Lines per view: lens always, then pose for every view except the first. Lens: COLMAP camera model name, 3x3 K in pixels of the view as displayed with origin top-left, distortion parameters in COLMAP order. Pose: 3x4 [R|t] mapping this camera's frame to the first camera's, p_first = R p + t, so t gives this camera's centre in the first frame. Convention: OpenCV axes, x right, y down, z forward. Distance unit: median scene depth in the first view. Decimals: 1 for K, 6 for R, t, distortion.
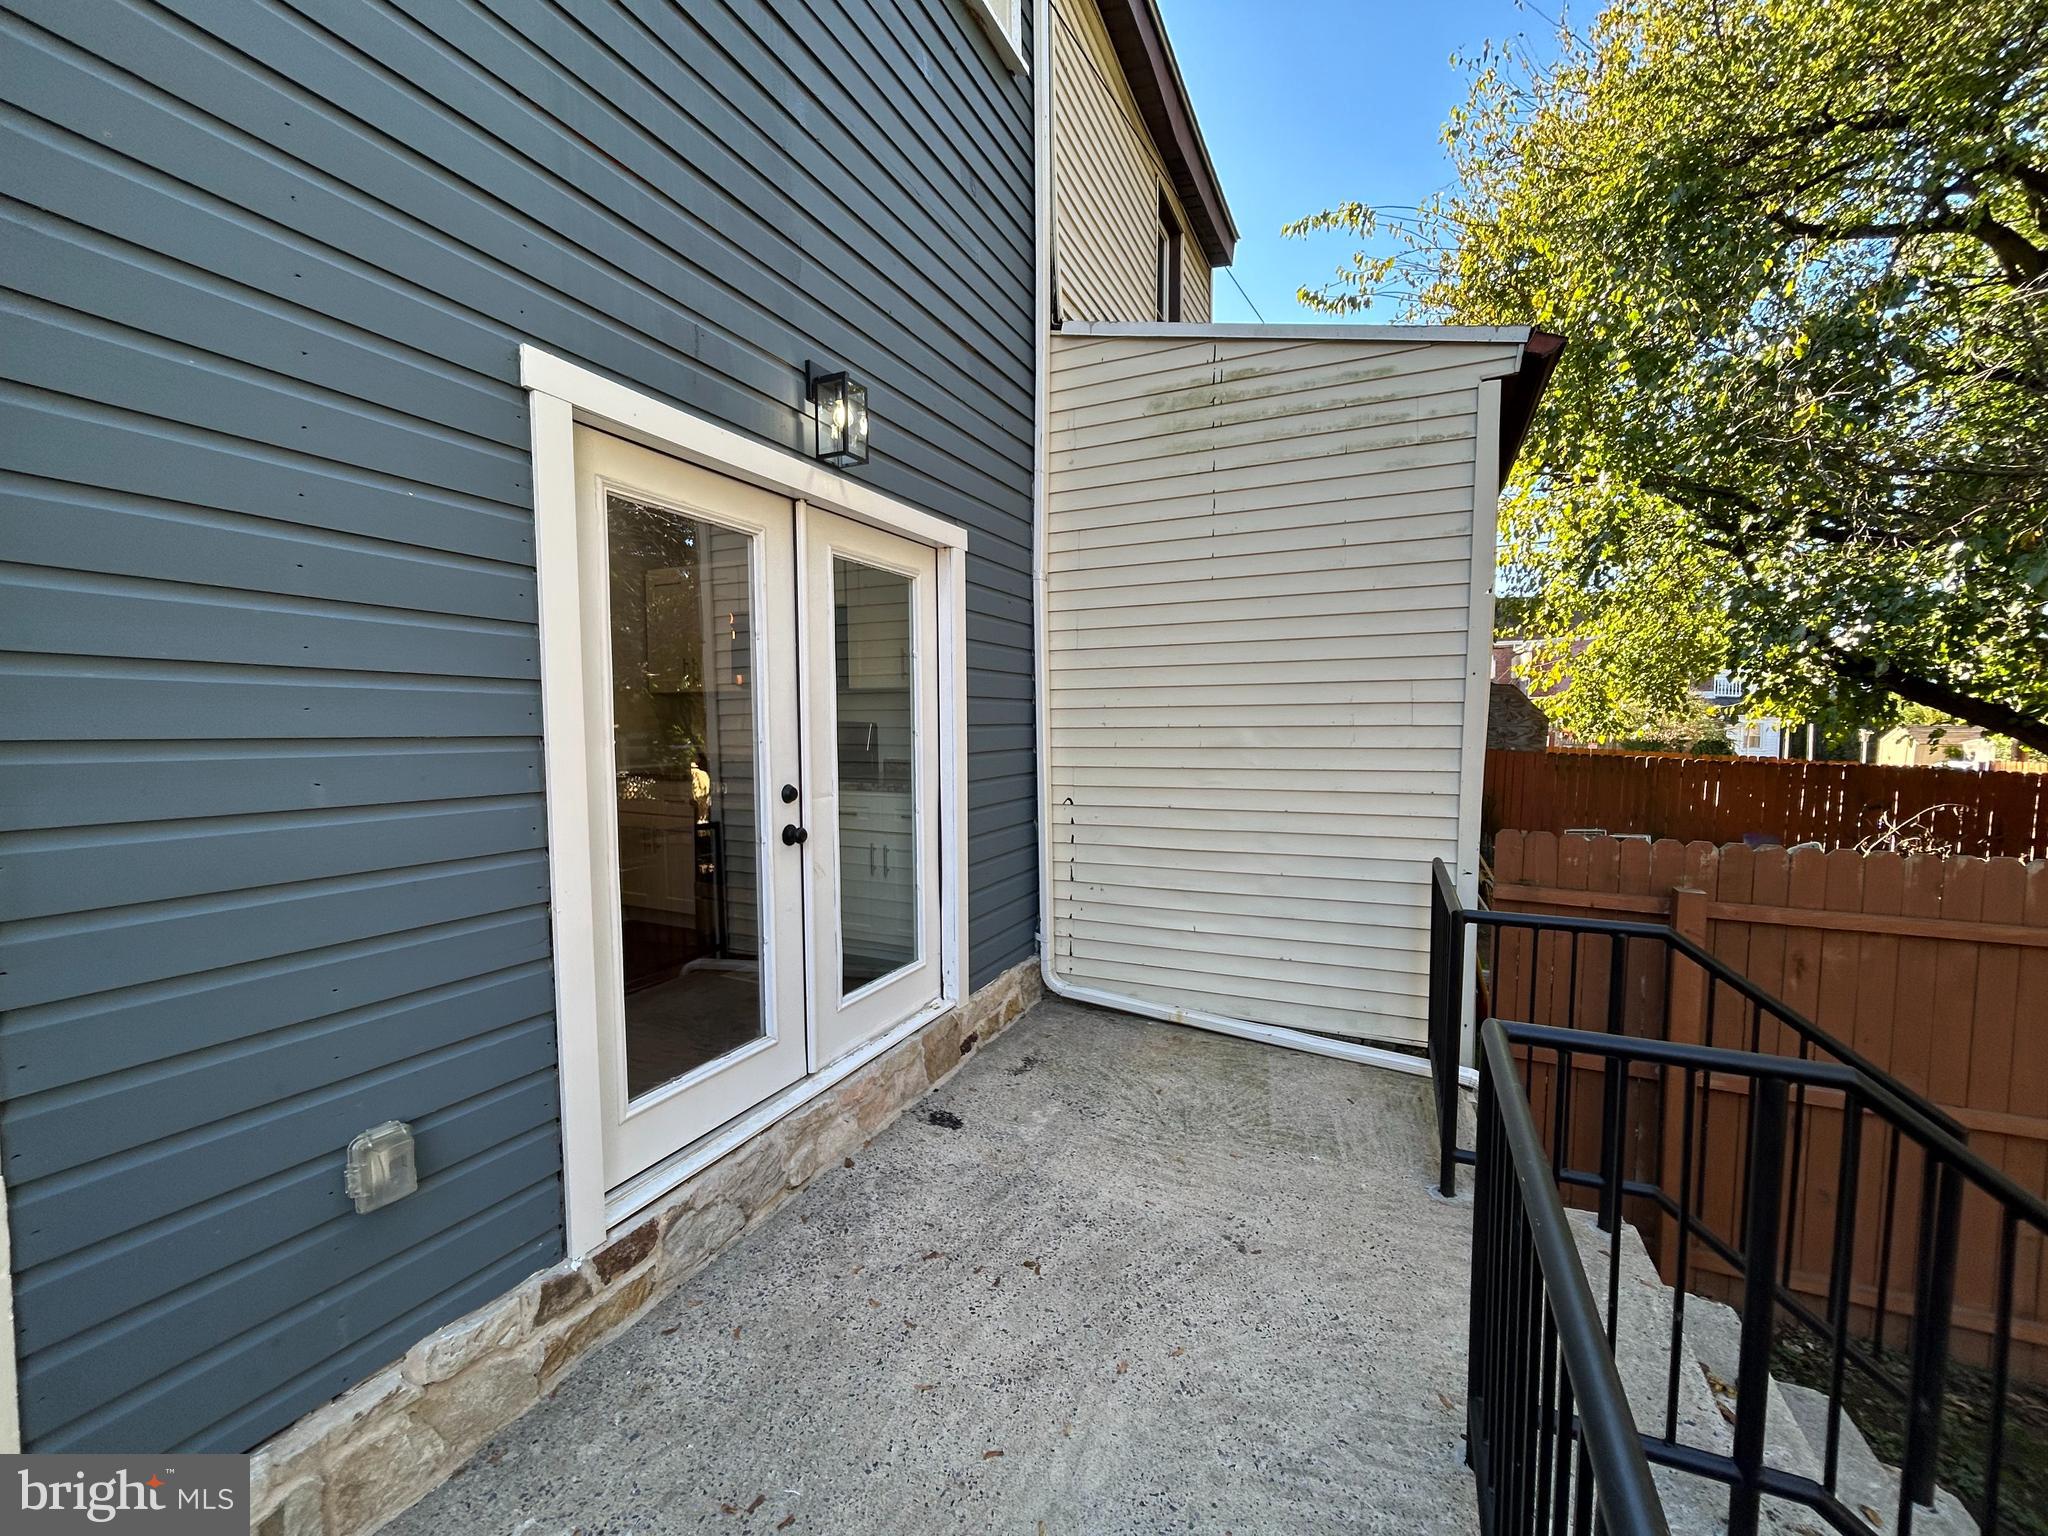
lens RADIAL K [[831.0, 0, 1027.0], [0, 831.0, 771.5], [0, 0, 1]] dist [0.004342, 0.000949]
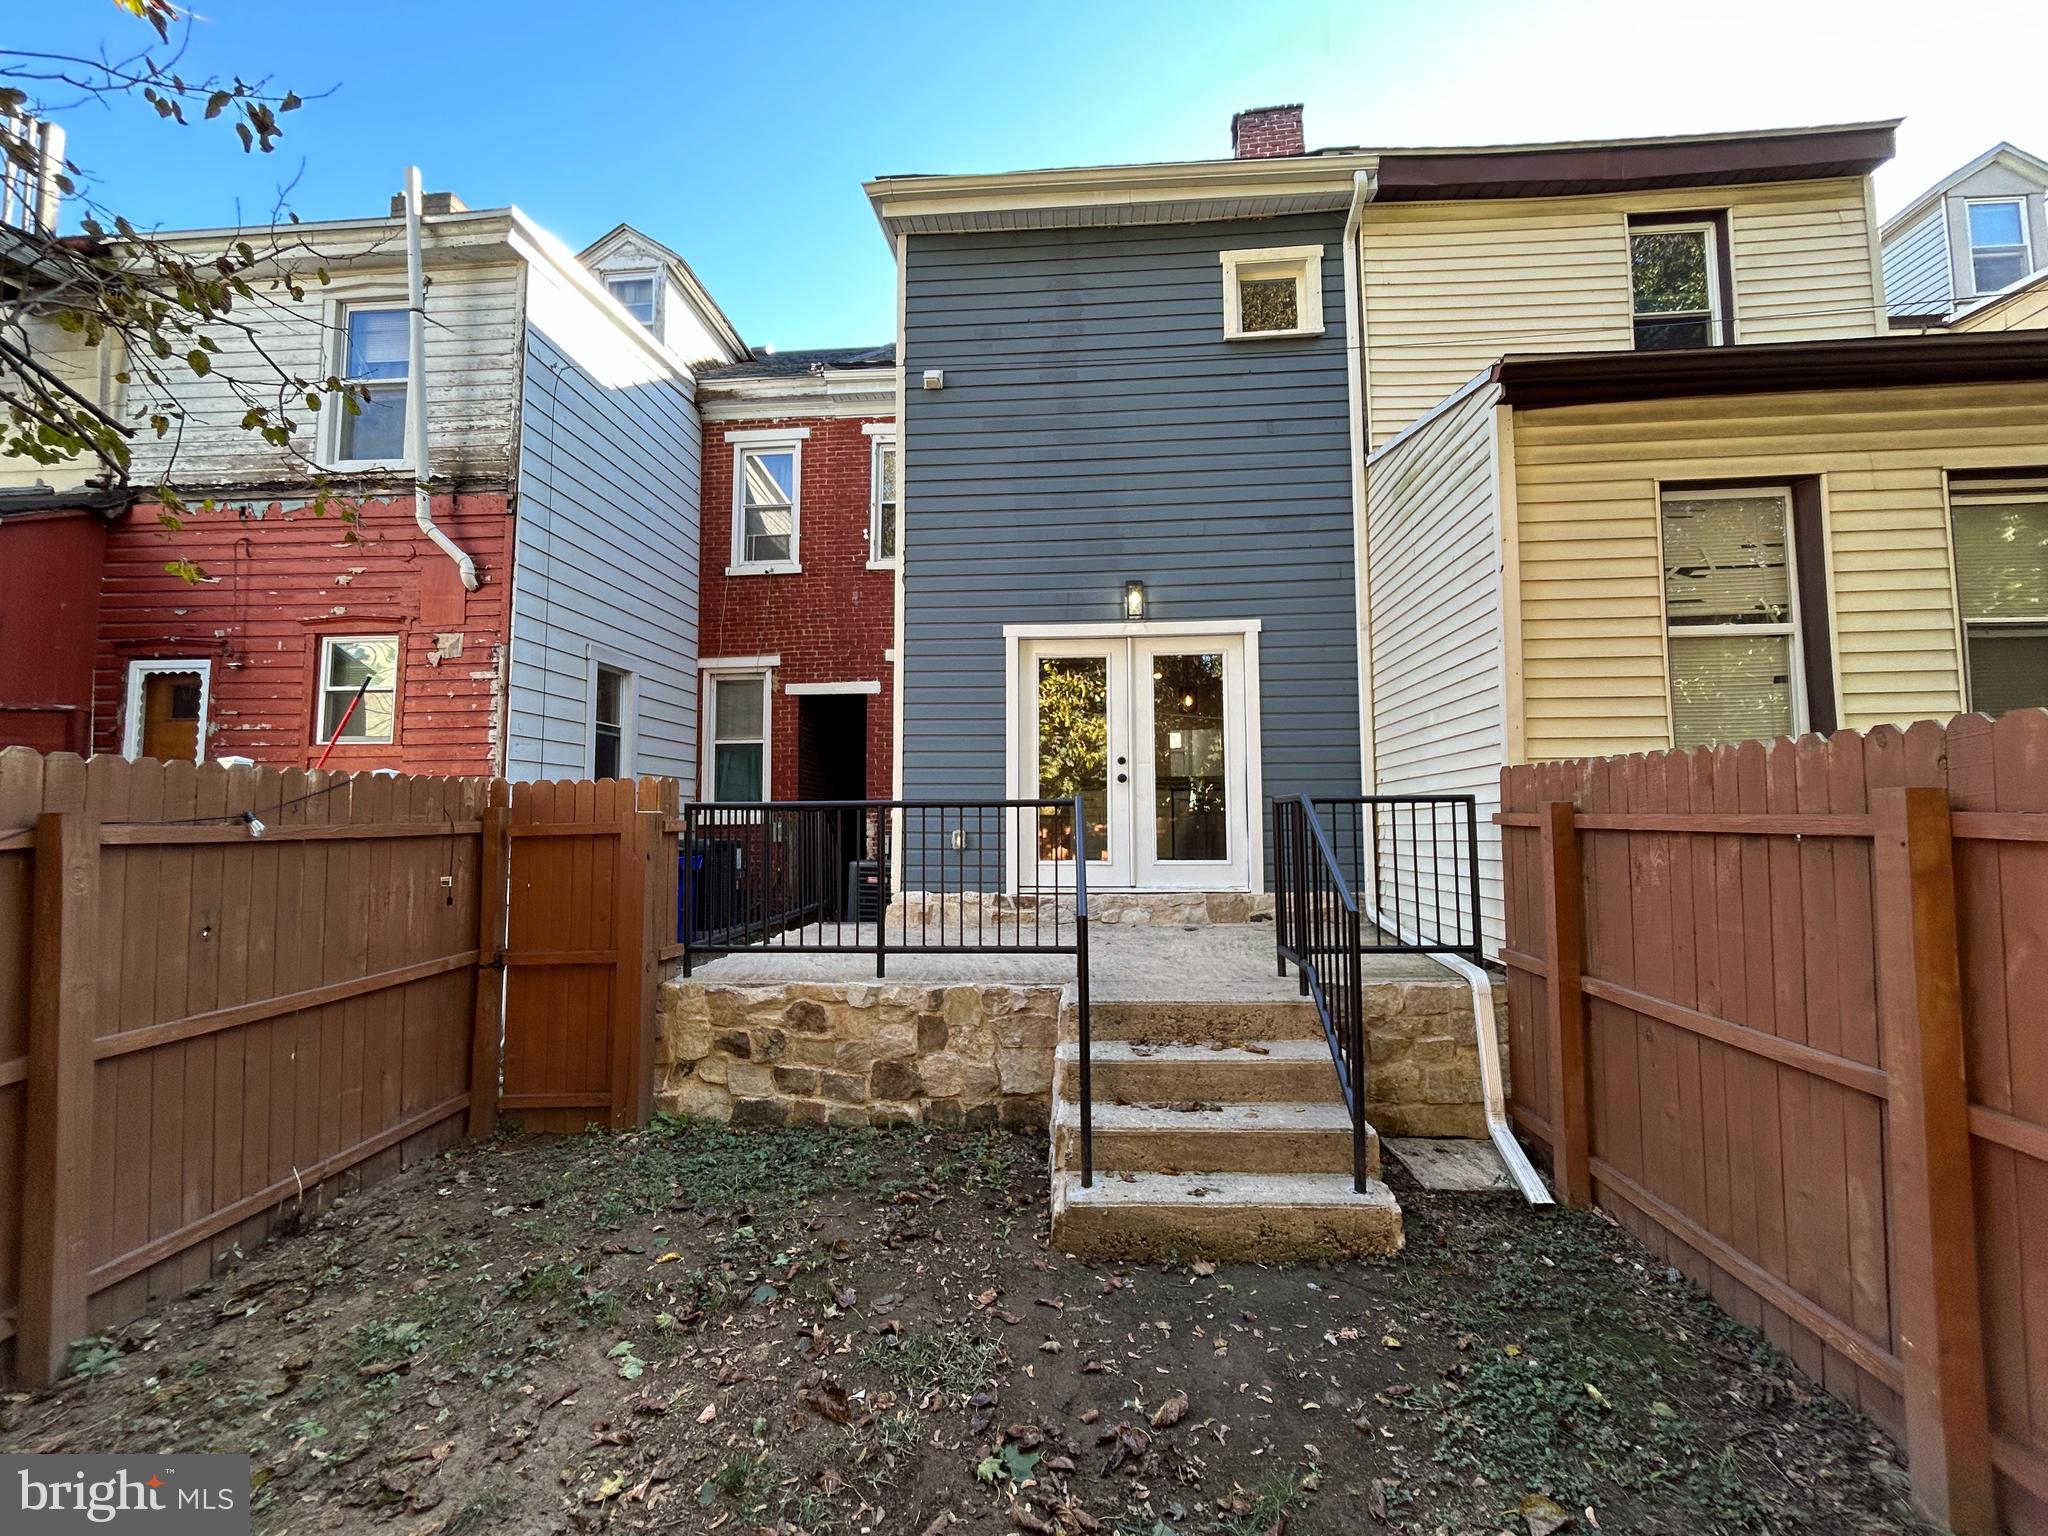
lens RADIAL K [[831.0, 0, 1030.8], [0, 831.0, 776.3], [0, 0, 1]] dist [0.004342, 0.000949]
pose [[0.337481, -0.054436, -0.939757, 1.831707], [-0.053424, 0.995610, -0.076857, 0.264732], [0.939815, 0.076144, 0.333091, -0.019653]]
